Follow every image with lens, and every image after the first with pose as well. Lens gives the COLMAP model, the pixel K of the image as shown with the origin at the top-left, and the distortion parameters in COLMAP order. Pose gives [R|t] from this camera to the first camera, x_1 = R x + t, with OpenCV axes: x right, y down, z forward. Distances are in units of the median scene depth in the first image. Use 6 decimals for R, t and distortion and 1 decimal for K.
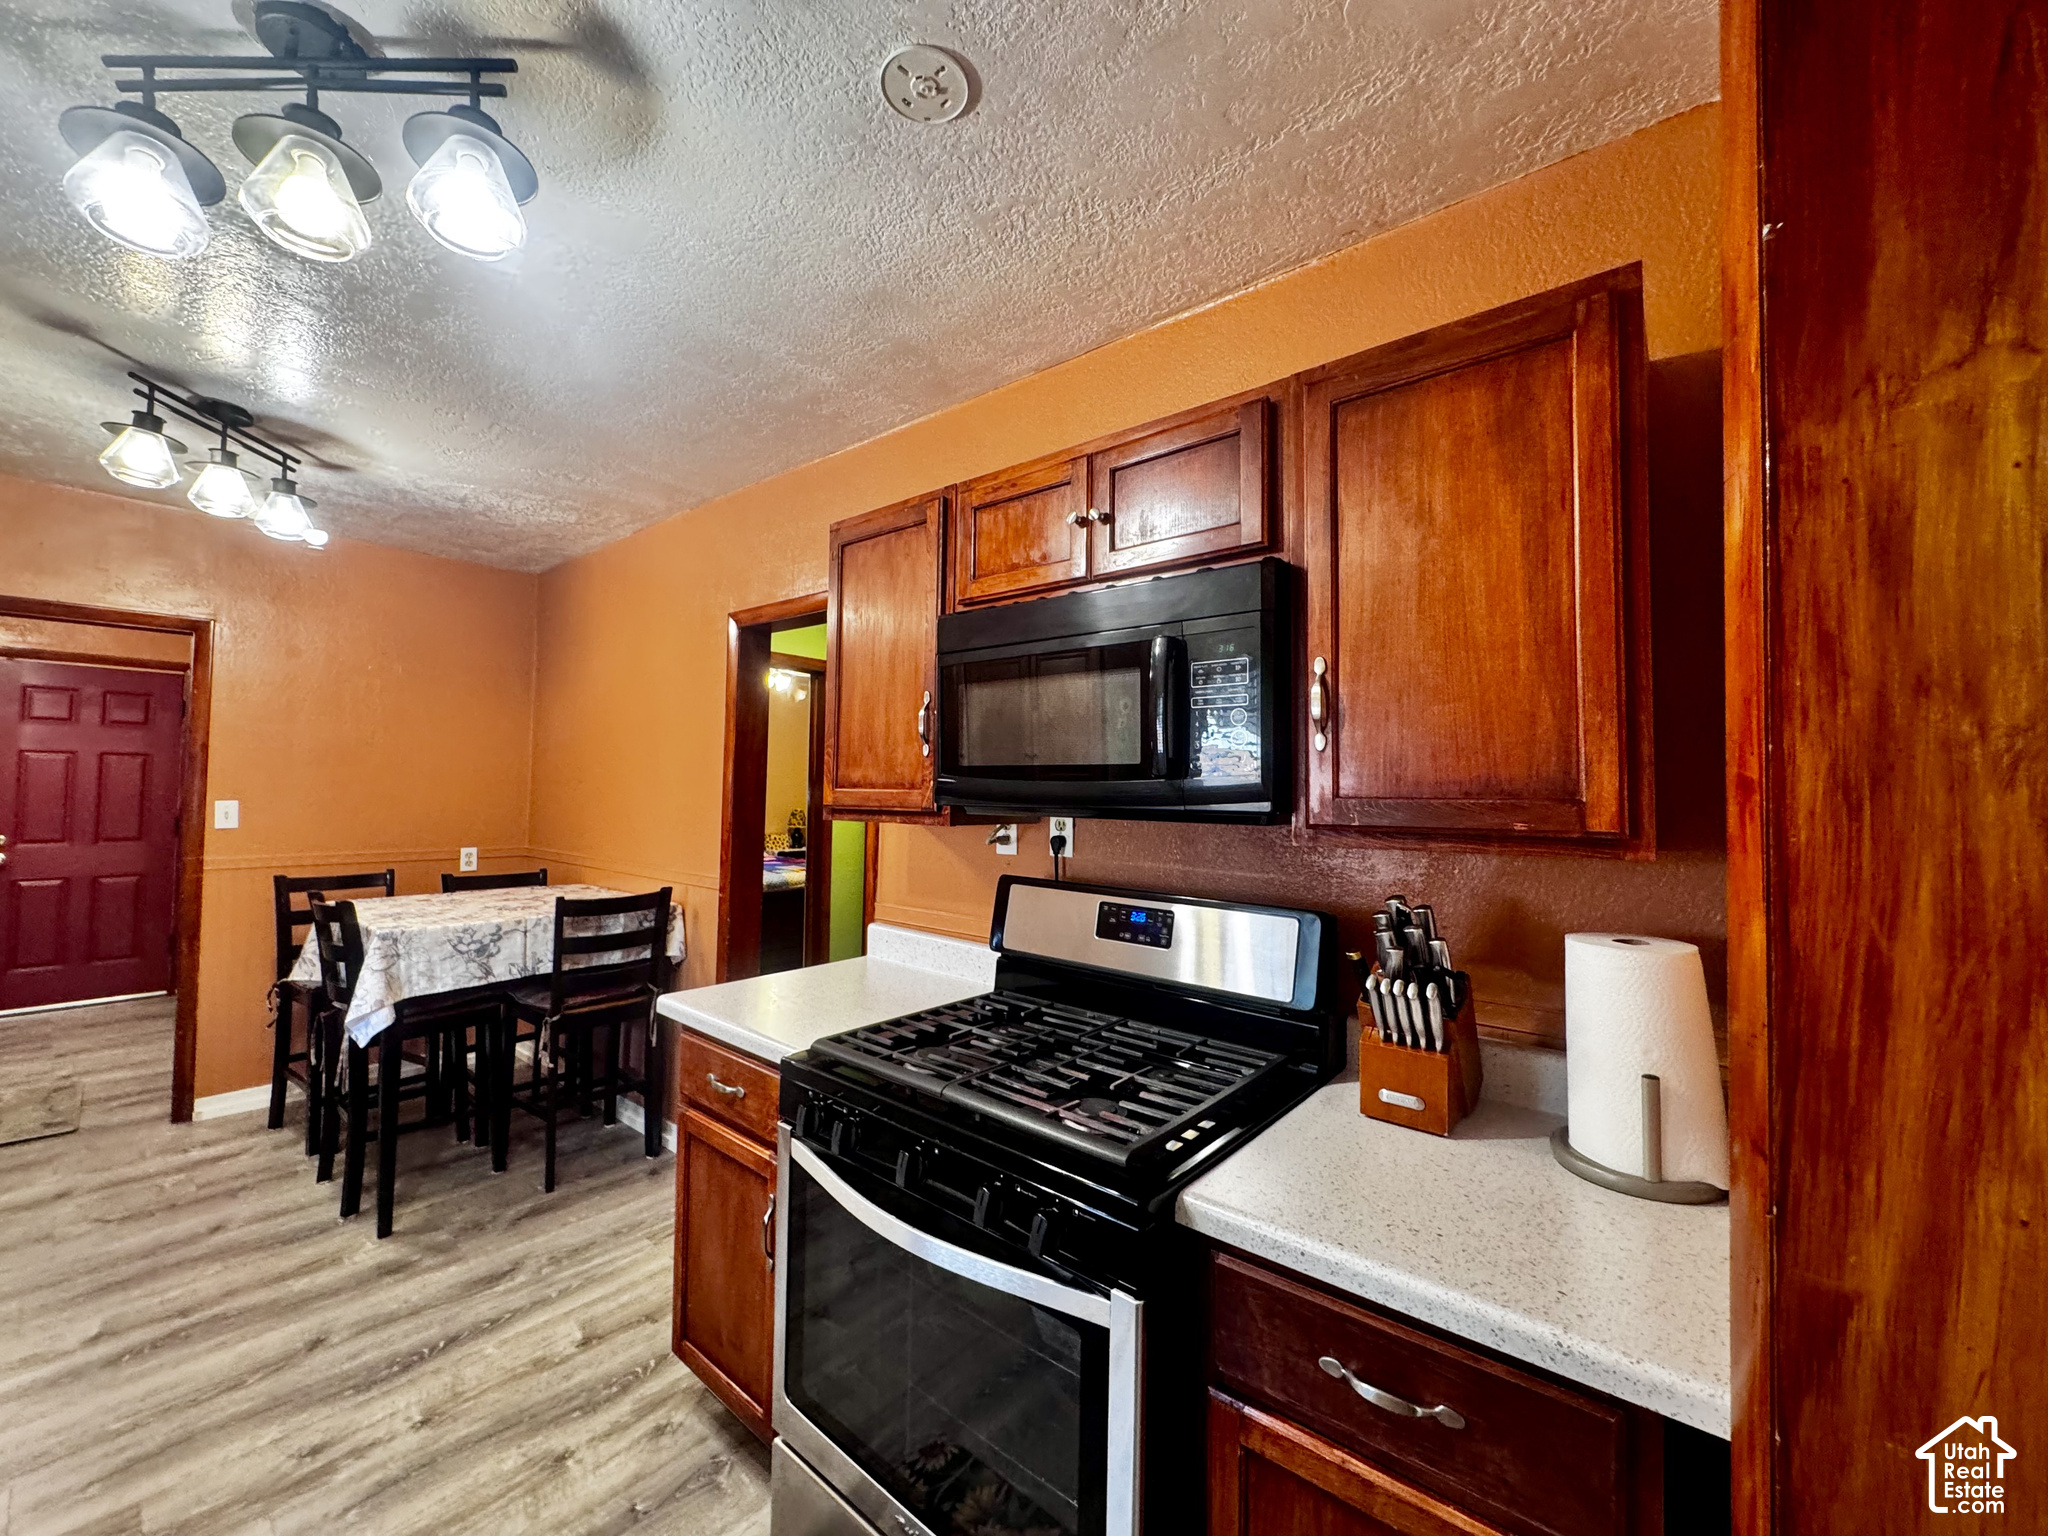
lens RADIAL K [[811.4, 0, 1040.8], [0, 811.4, 765.8], [0, 0, 1]] dist [-0.003187, 0.000091]
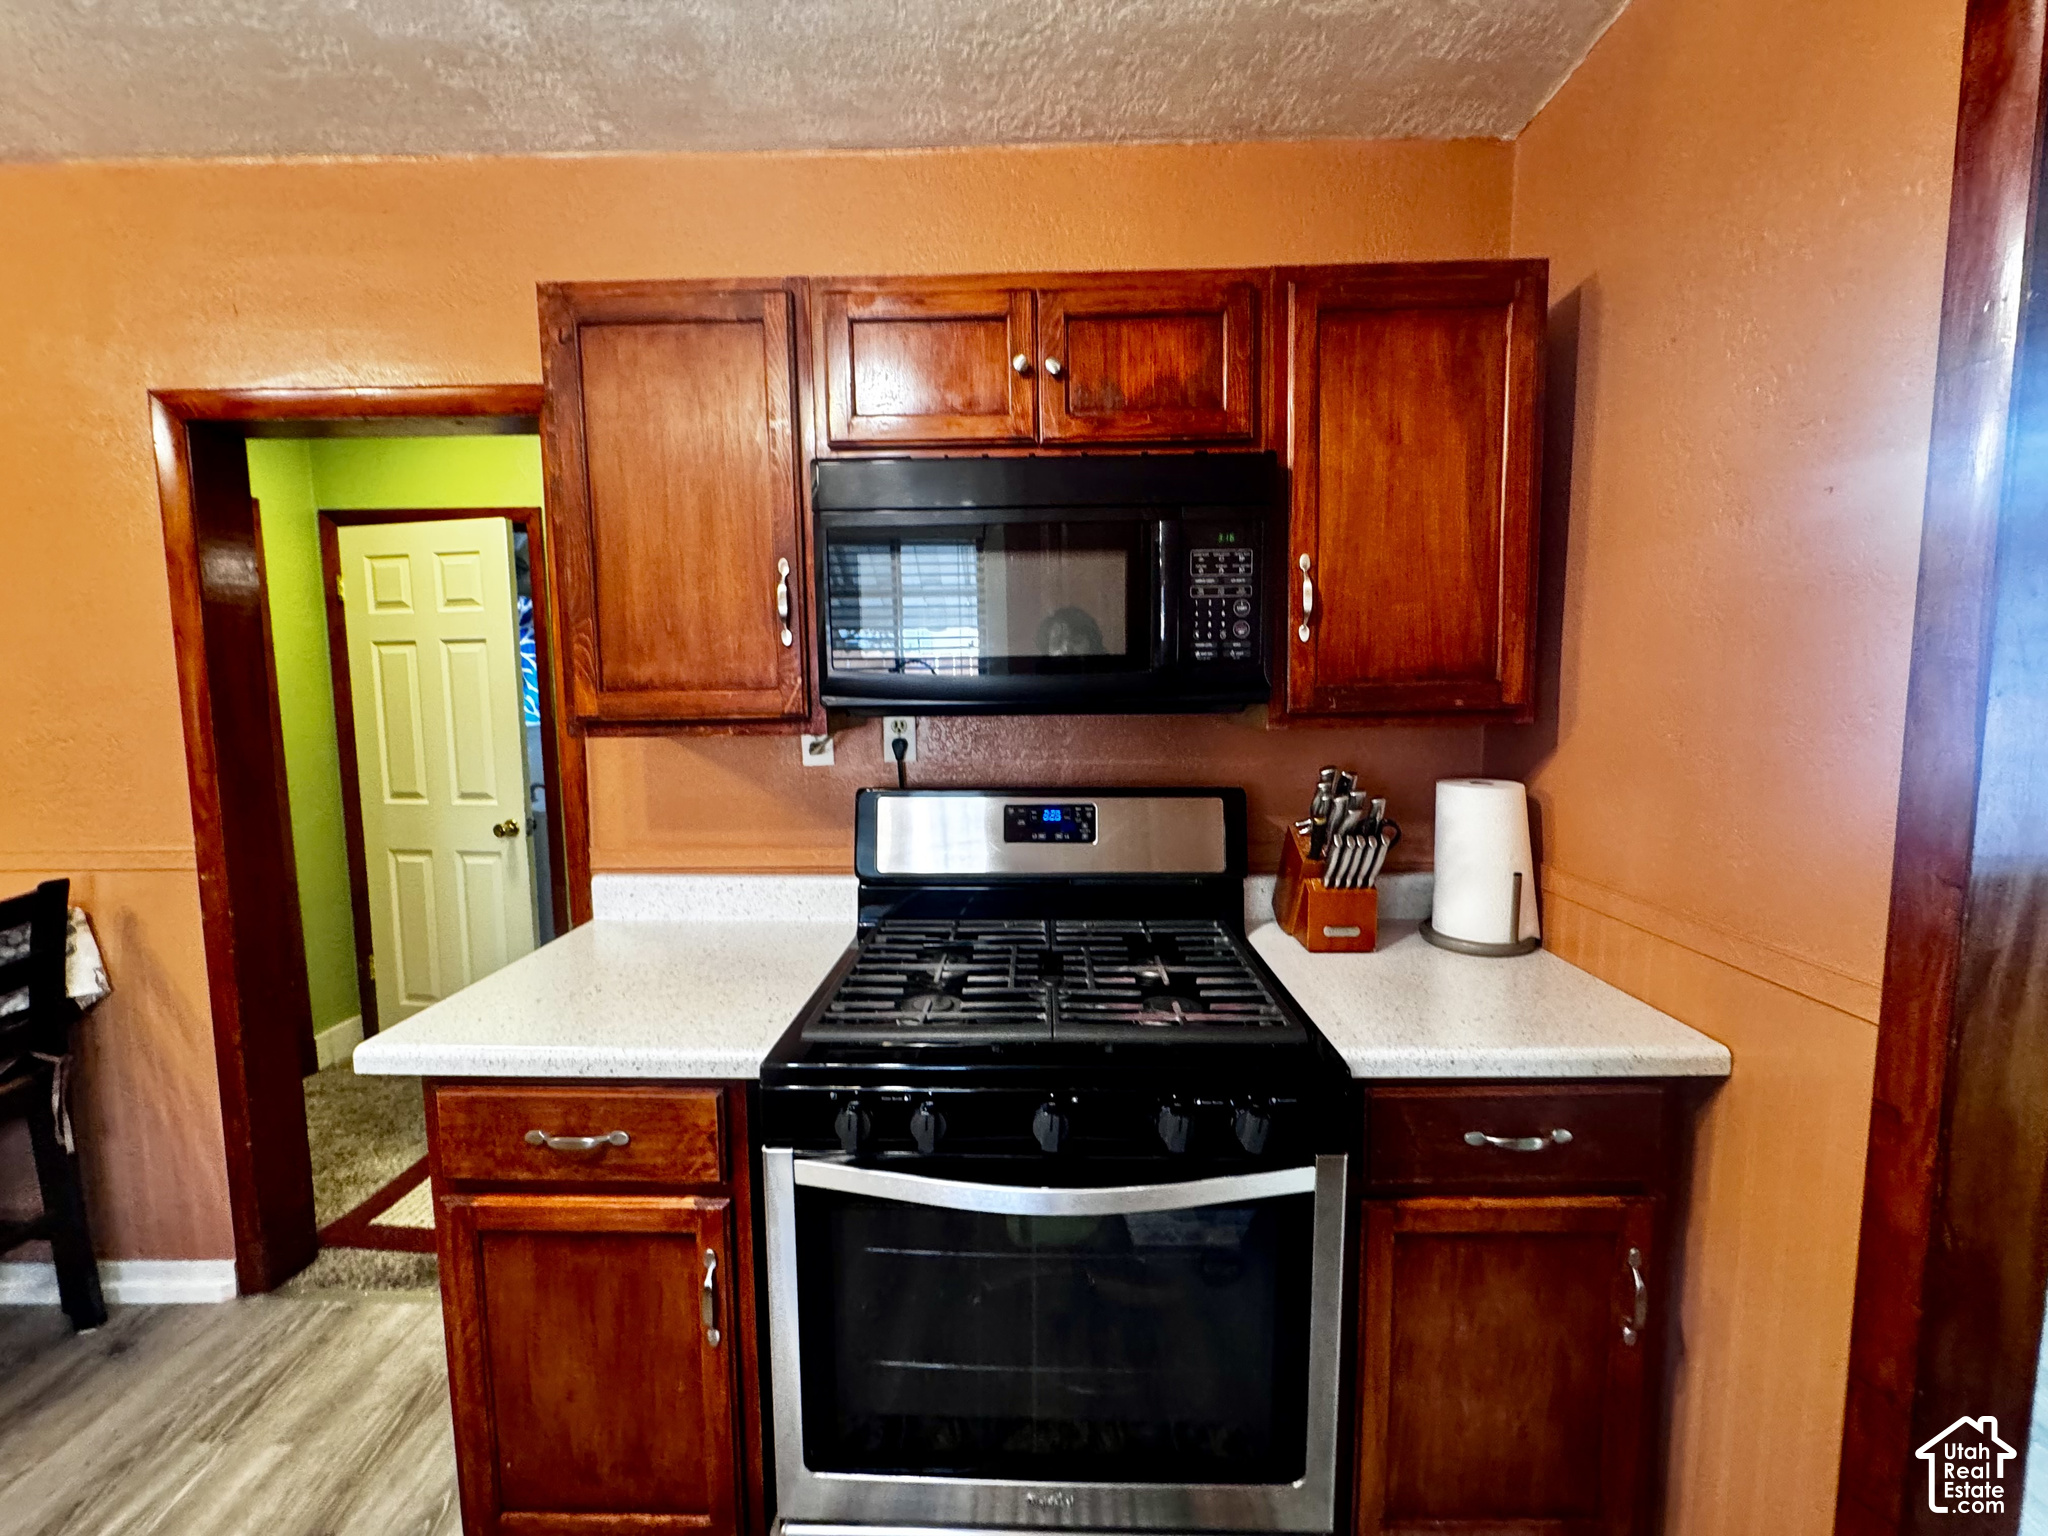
lens RADIAL K [[811.4, 0, 1028.8], [0, 811.4, 760.7], [0, 0, 1]] dist [-0.003187, 0.000091]
pose [[0.782137, -0.083388, 0.617502, -0.431939], [0.005130, 0.991833, 0.127441, -0.000290], [-0.623085, -0.096509, 0.776177, 0.245754]]
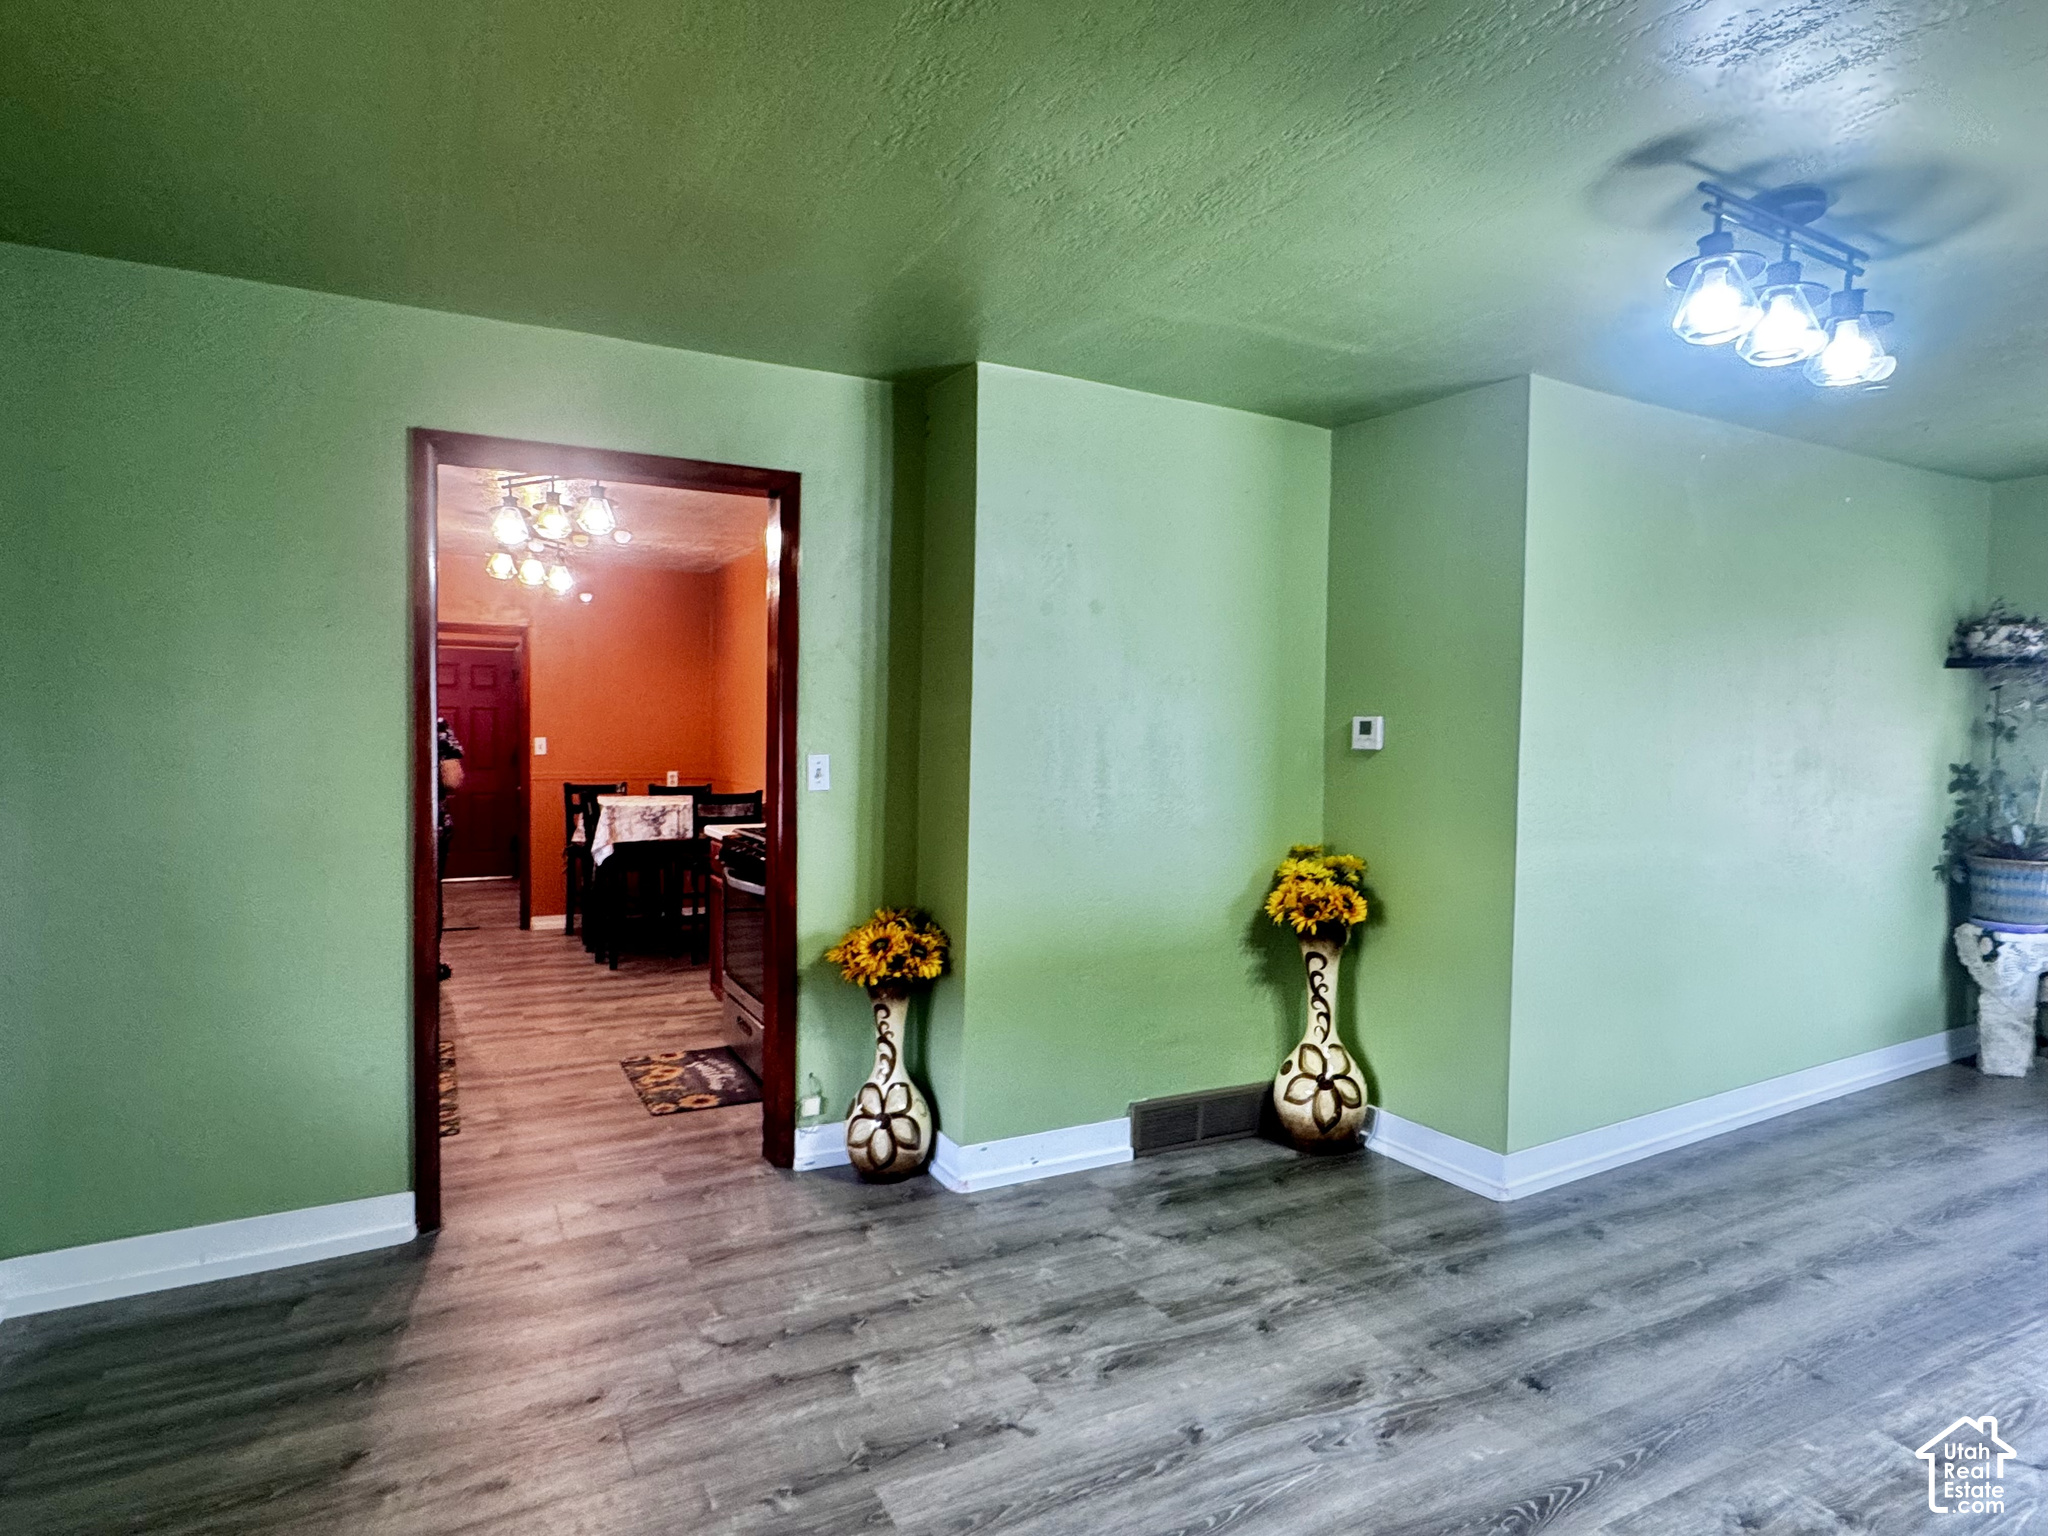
lens RADIAL K [[1127.6, 0, 1022.4], [0, 1127.6, 760.3], [0, 0, 1]] dist [-0.002864, -0.000162]
pose [[0.927180, 0.003183, -0.374602, 1.402522], [0.014825, 0.998869, 0.045180, 0.003944], [0.374322, -0.047444, 0.926084, -1.391940]]
